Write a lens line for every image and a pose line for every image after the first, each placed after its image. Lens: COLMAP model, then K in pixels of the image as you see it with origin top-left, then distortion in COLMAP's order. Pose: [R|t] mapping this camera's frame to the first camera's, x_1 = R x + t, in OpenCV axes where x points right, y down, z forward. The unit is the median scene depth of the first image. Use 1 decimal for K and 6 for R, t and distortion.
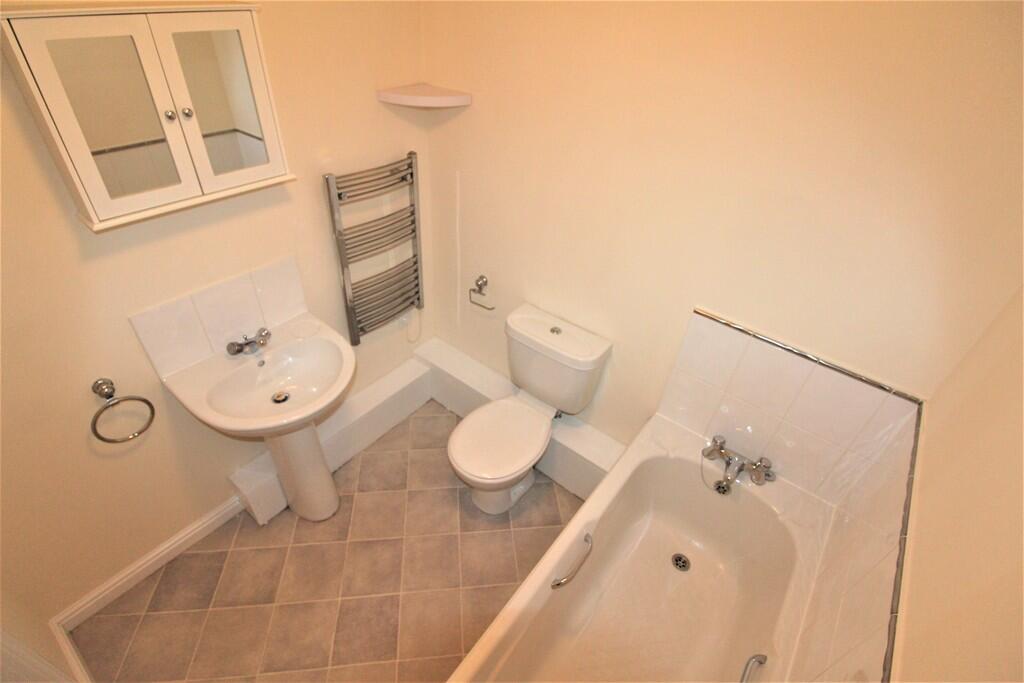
lens RADIAL K [[479.4, 0, 515.2], [0, 479.4, 339.8], [0, 0, 1]] dist [0.003686, -0.016620]
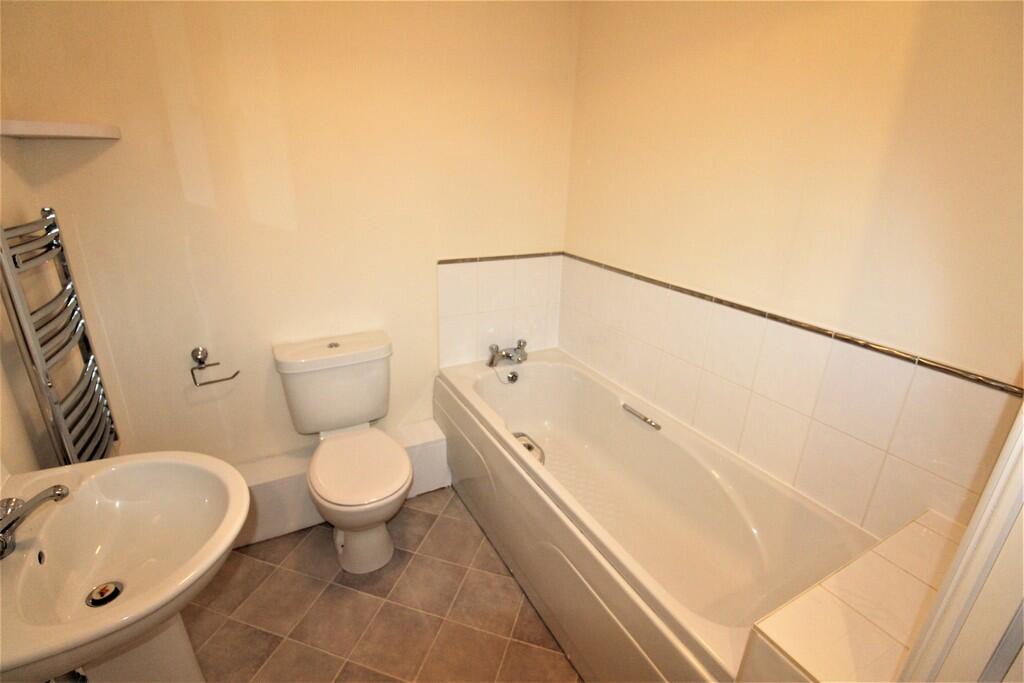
lens RADIAL K [[479.4, 0, 515.2], [0, 479.4, 339.8], [0, 0, 1]] dist [0.003686, -0.016620]
pose [[0.397988, -0.380040, 0.834970, -0.548231], [0.562301, 0.820201, 0.105297, 0.073757], [-0.724860, 0.427598, 0.540127, 0.198701]]
